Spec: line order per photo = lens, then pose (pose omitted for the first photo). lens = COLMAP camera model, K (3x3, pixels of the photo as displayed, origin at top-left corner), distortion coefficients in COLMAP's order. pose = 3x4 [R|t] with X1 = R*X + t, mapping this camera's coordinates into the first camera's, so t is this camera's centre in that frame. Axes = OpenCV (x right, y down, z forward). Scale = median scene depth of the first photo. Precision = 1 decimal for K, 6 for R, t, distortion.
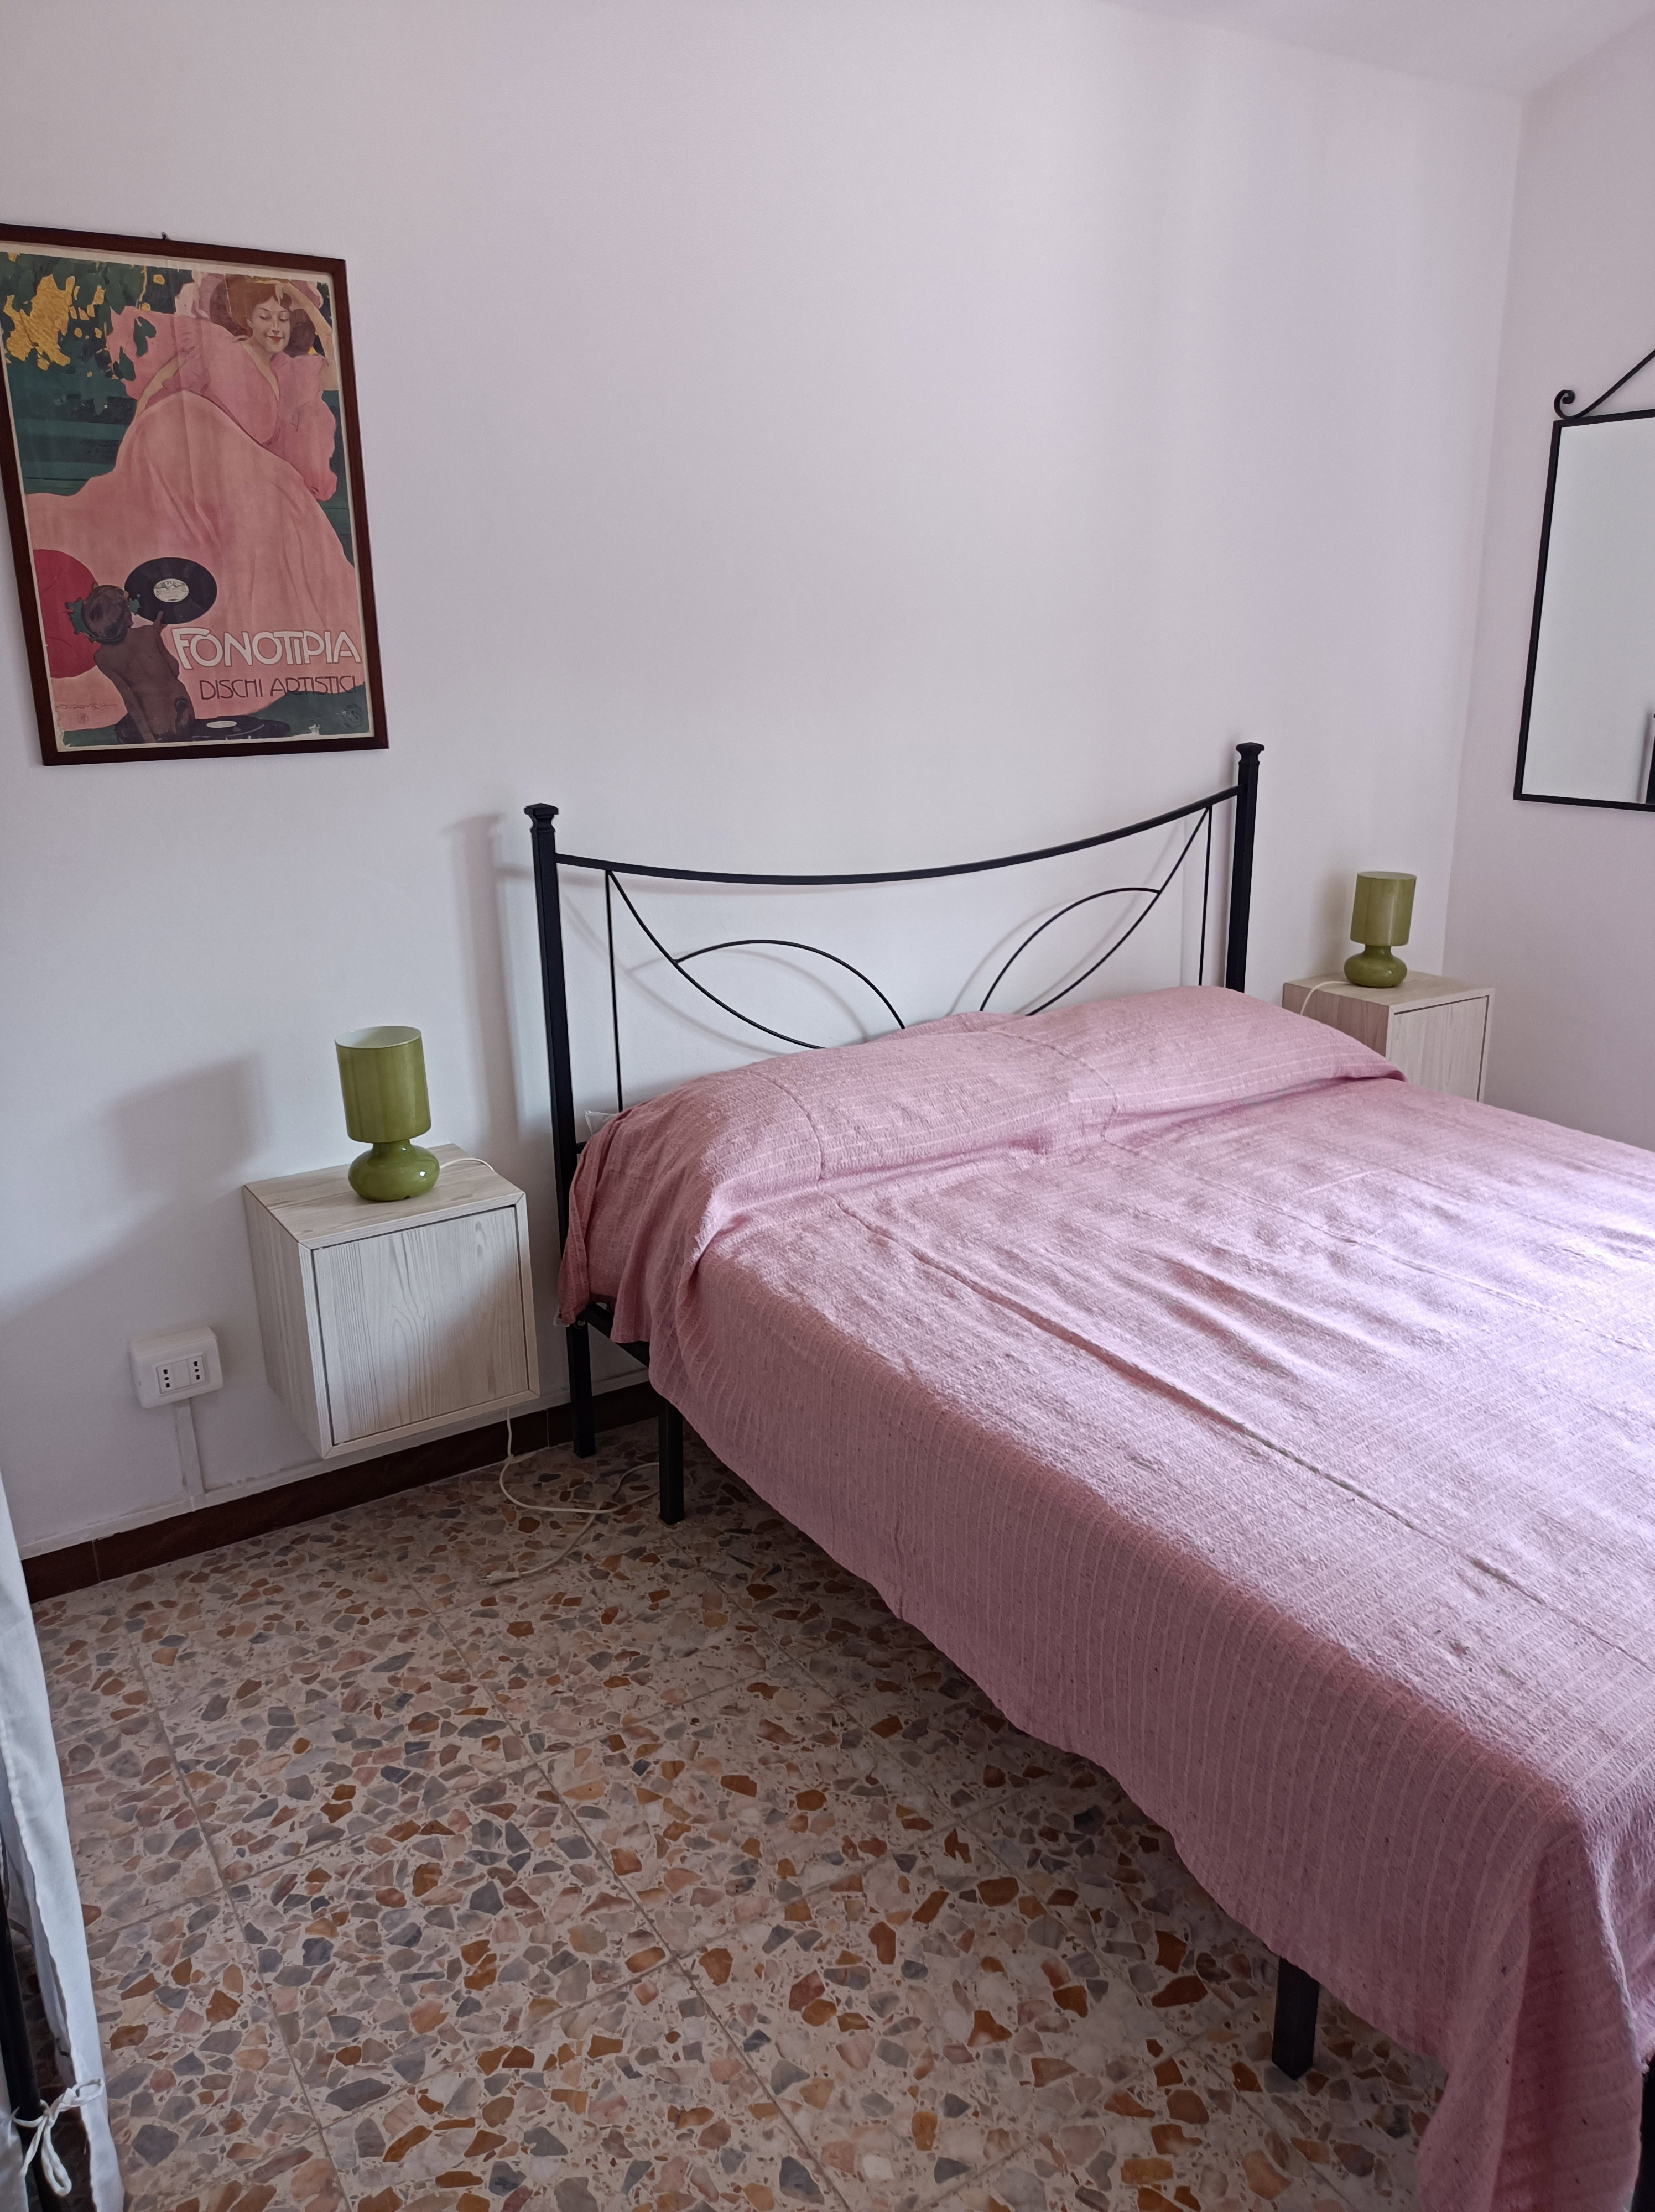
lens RADIAL K [[1648.3, 0, 831.2], [0, 1648.3, 1107.4], [0, 0, 1]] dist [0.027827, -0.011601]
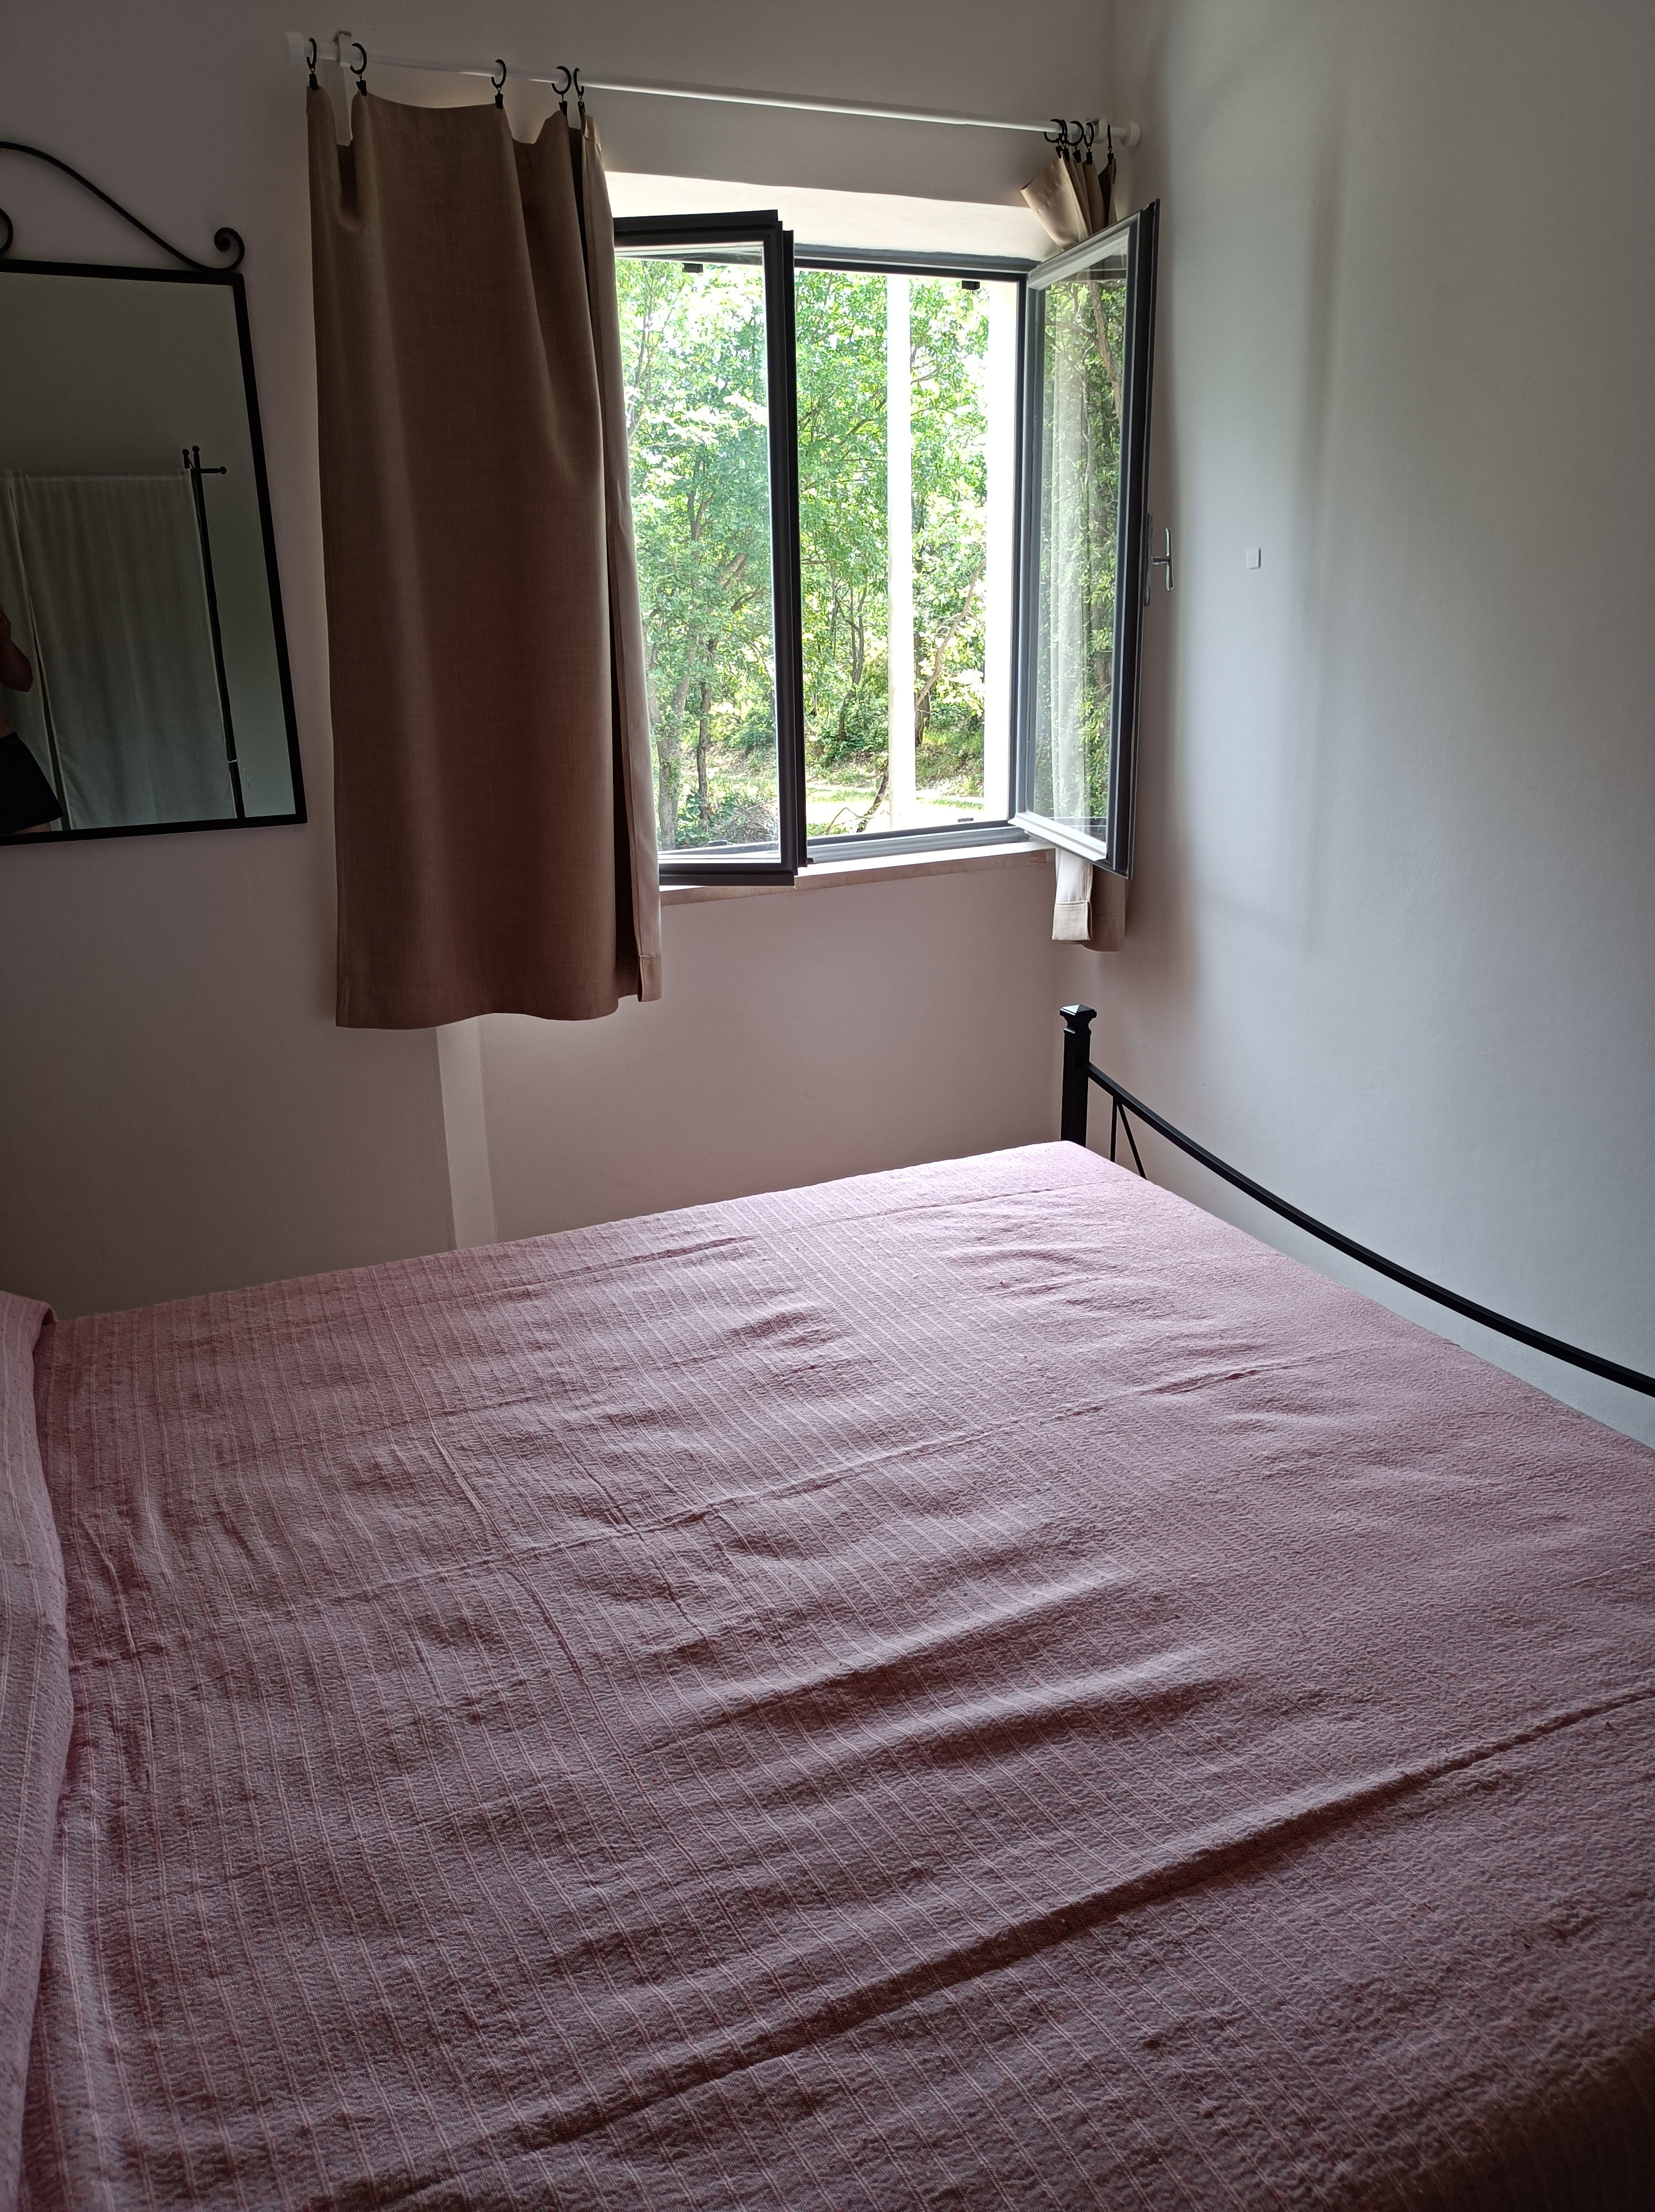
lens RADIAL K [[1648.3, 0, 829.0], [0, 1648.3, 1102.5], [0, 0, 1]] dist [0.027827, -0.011601]
pose [[0.117935, -0.297404, 0.947440, -0.243871], [0.299859, 0.920225, 0.251535, -0.218252], [-0.946666, 0.254434, 0.197706, 0.810534]]
